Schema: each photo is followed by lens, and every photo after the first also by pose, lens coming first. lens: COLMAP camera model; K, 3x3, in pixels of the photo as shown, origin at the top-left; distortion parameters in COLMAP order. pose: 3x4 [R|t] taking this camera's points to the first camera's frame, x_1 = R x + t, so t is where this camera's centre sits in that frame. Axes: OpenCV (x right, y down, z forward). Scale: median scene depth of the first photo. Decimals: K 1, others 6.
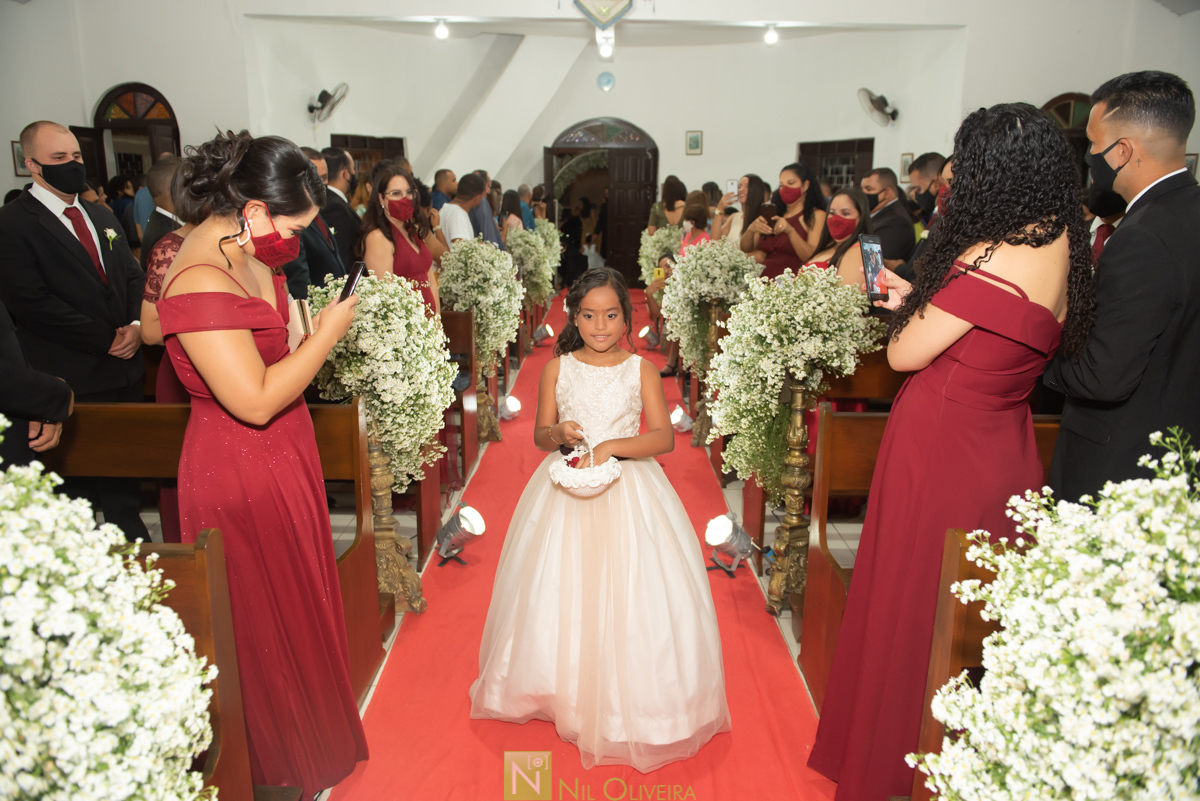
lens RADIAL K [[818.5, 0, 592.2], [0, 818.5, 404.3], [0, 0, 1]] dist [-0.050569, -0.001655]
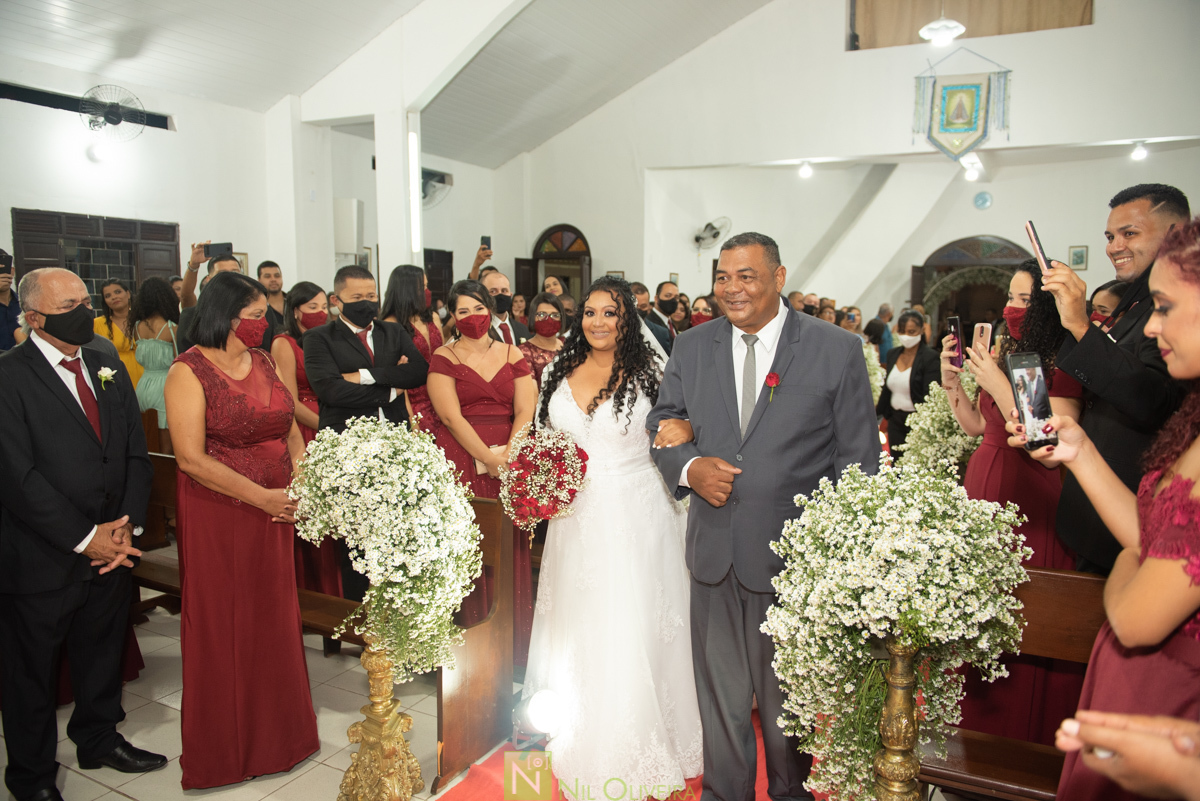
lens RADIAL K [[818.5, 0, 589.1], [0, 818.5, 410.6], [0, 0, 1]] dist [-0.050569, -0.001655]
pose [[0.884284, 0.053569, -0.463866, 0.185144], [-0.111399, 0.988916, -0.098161, 0.040481], [0.453466, 0.138477, 0.880450, -0.204976]]
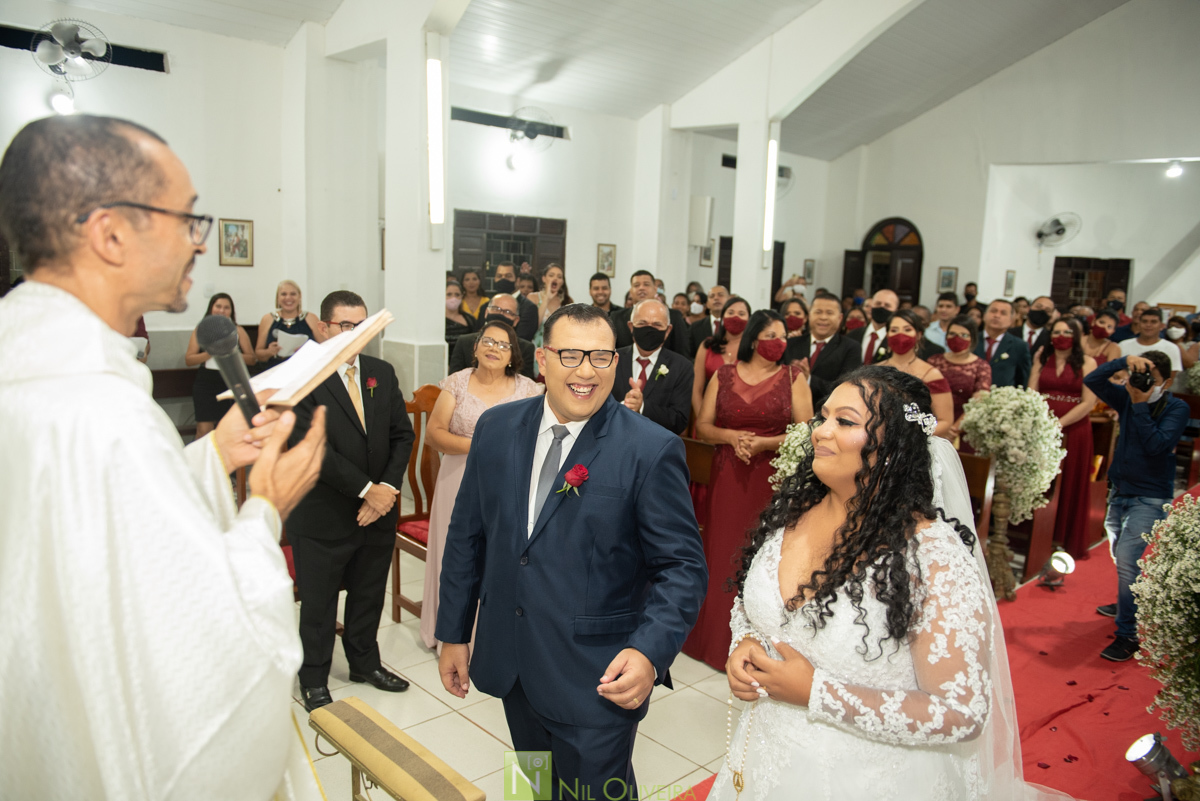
lens RADIAL K [[856.4, 0, 602.9], [0, 856.4, 405.8], [0, 0, 1]] dist [-0.046520, 0.005776]
pose [[0.692778, 0.134008, -0.708590, 0.226440], [-0.214288, 0.976455, -0.024840, 0.062027], [0.688578, 0.169051, 0.705183, -0.493595]]
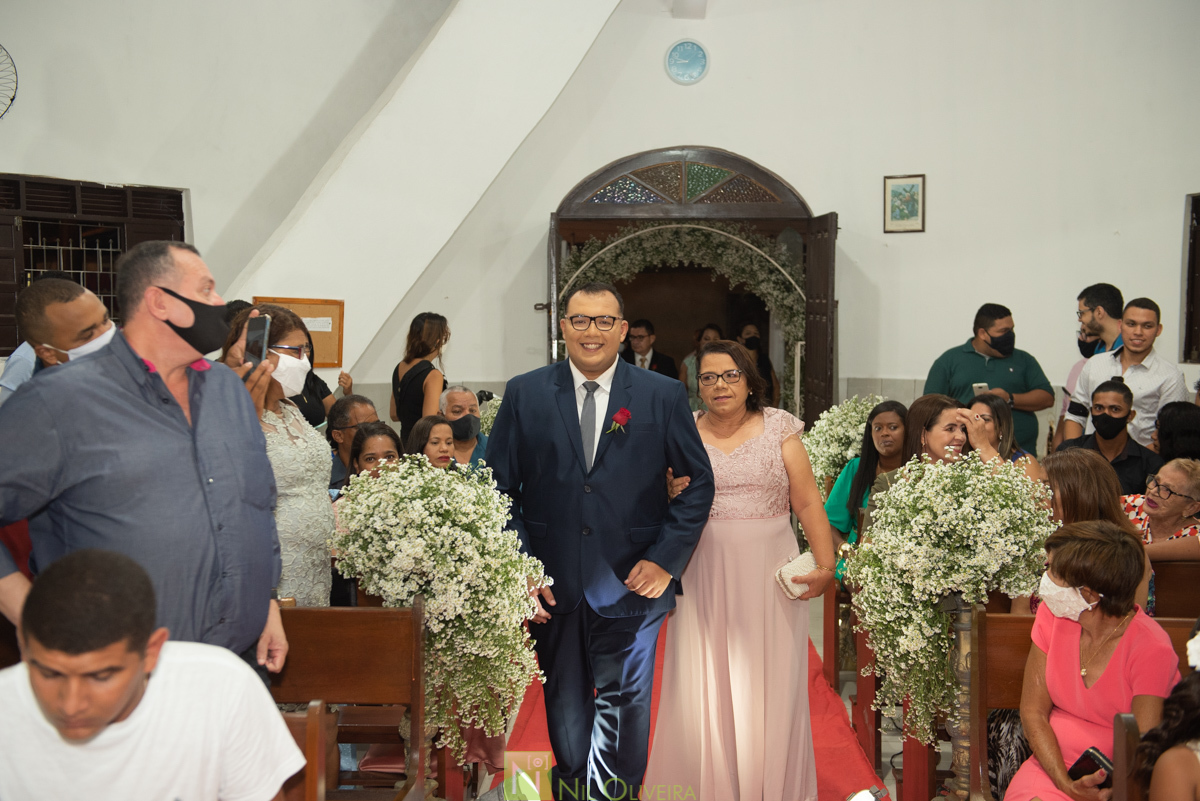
lens RADIAL K [[1491.2, 0, 599.9], [0, 1491.2, 404.1], [0, 0, 1]] dist [0.105454, 0.000000]
pose [[0.999700, -0.000474, -0.024507, -0.025359], [-0.004266, 0.981188, -0.193006, -0.228006], [0.024137, 0.193052, 0.980892, 0.824815]]
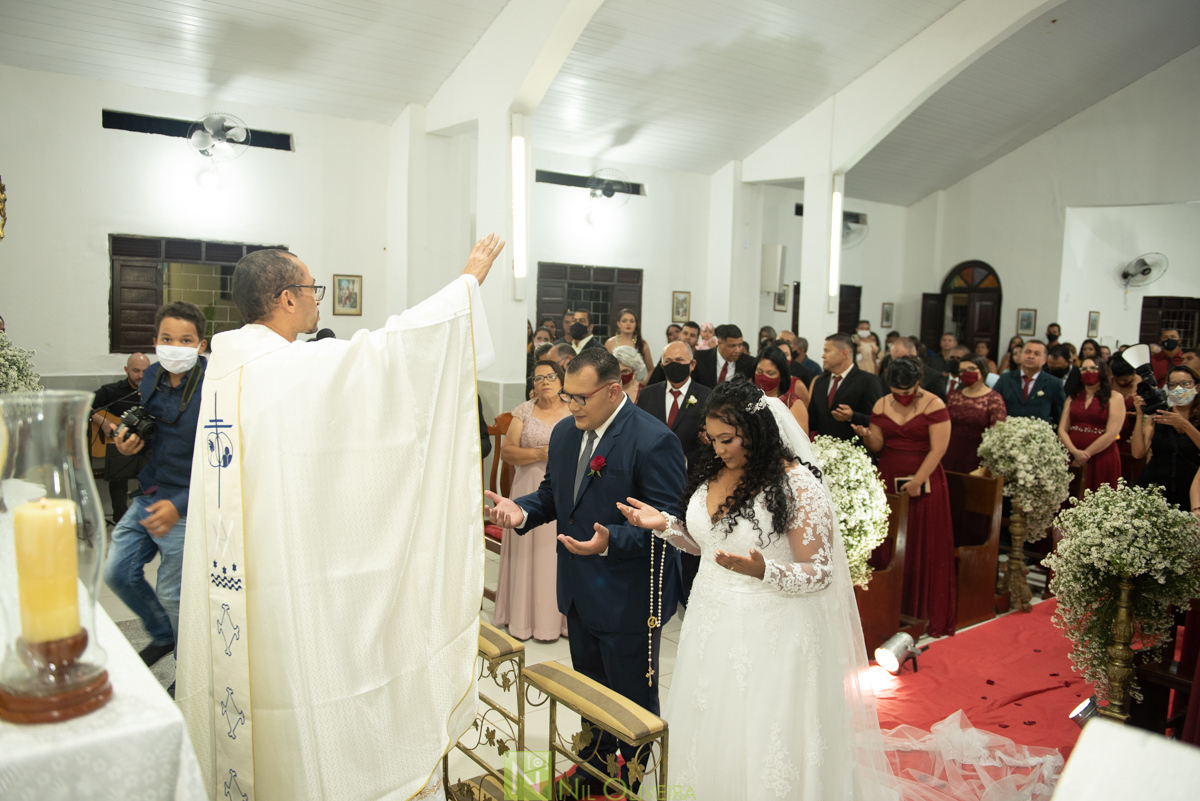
lens RADIAL K [[896.2, 0, 608.4], [0, 896.2, 408.2], [0, 0, 1]] dist [-0.045587, 0.003322]
pose [[0.614344, 0.096514, -0.783113, 0.434464], [-0.221741, 0.973611, -0.053961, 0.085037], [0.757240, 0.206799, 0.619533, -0.601704]]
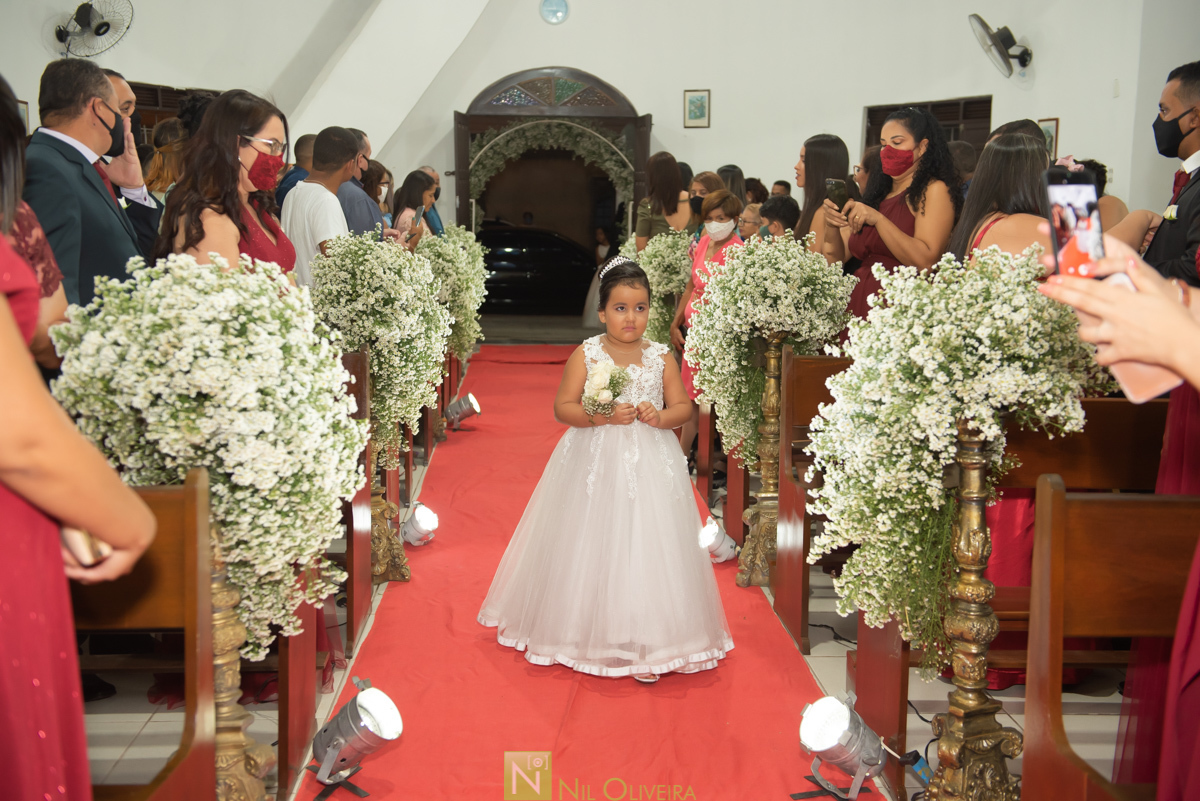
lens RADIAL K [[1326.5, 0, 594.1], [0, 1326.5, 404.2], [0, 0, 1]] dist [0.075321, 0.000000]
pose [[0.998272, -0.002539, 0.058702, -0.039759], [0.008574, 0.994667, -0.102780, 0.020701], [-0.058128, 0.103105, 0.992970, 0.054187]]
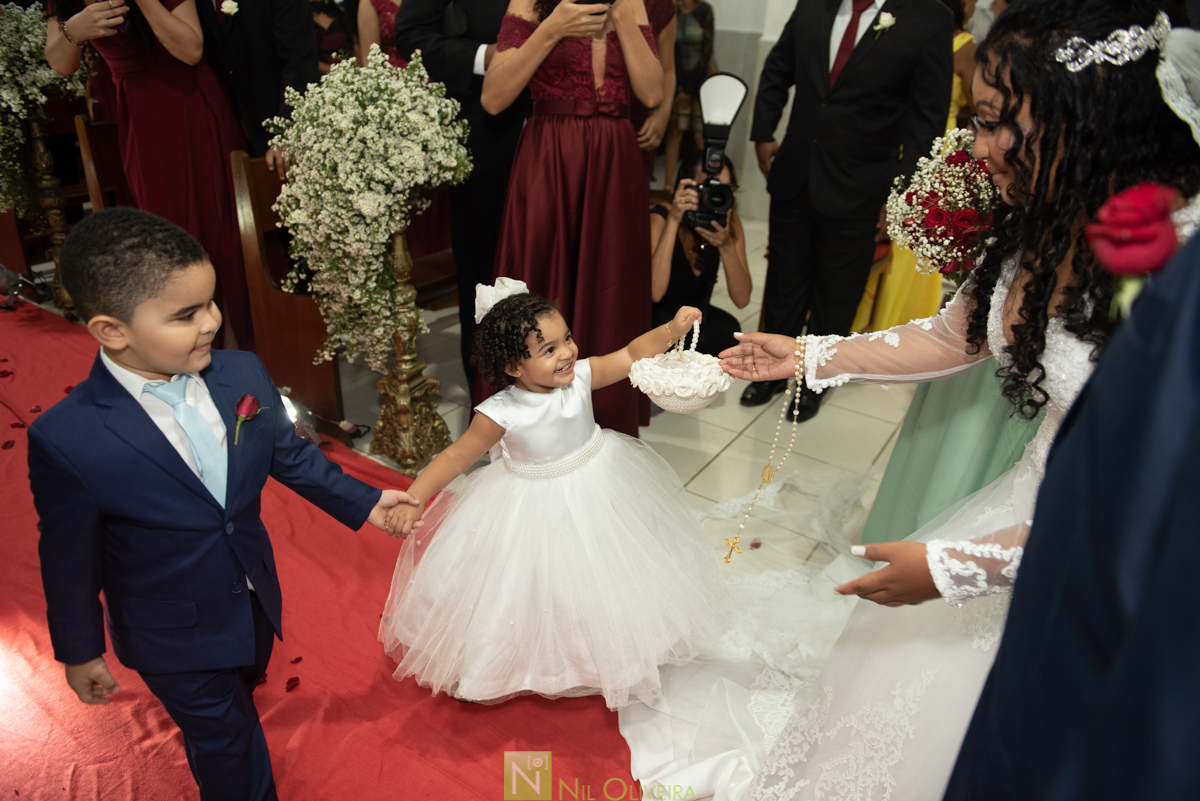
lens RADIAL K [[818.5, 0, 597.1], [0, 818.5, 392.2], [0, 0, 1]] dist [-0.050569, -0.001655]
pose [[0.534327, -0.353897, 0.767627, -0.190012], [0.152167, 0.933572, 0.324483, 0.060449], [-0.831468, -0.056573, 0.552684, -0.177661]]
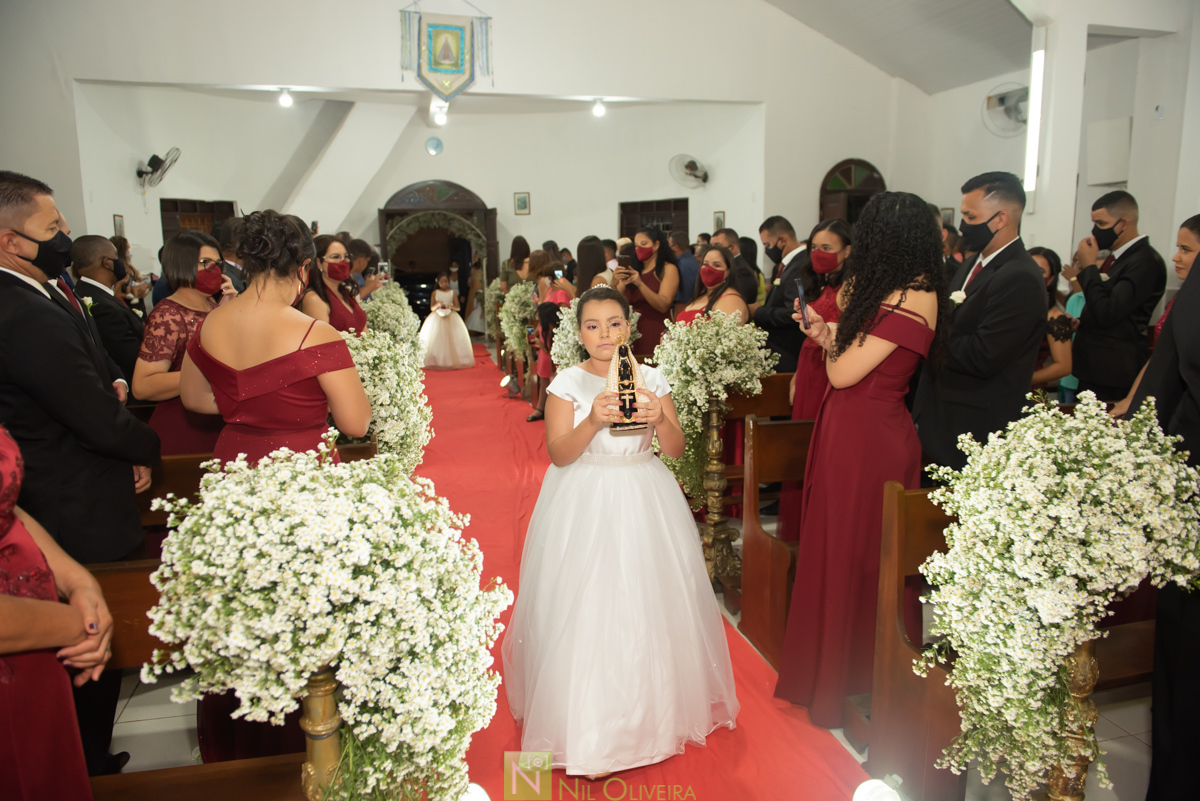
lens RADIAL K [[818.5, 0, 591.9], [0, 818.5, 403.5], [0, 0, 1]] dist [-0.050569, -0.001655]
pose [[0.972071, -0.059504, 0.227017, -0.127343], [0.074394, 0.995564, -0.057600, 0.018160], [-0.222582, 0.072880, 0.972186, -0.101866]]
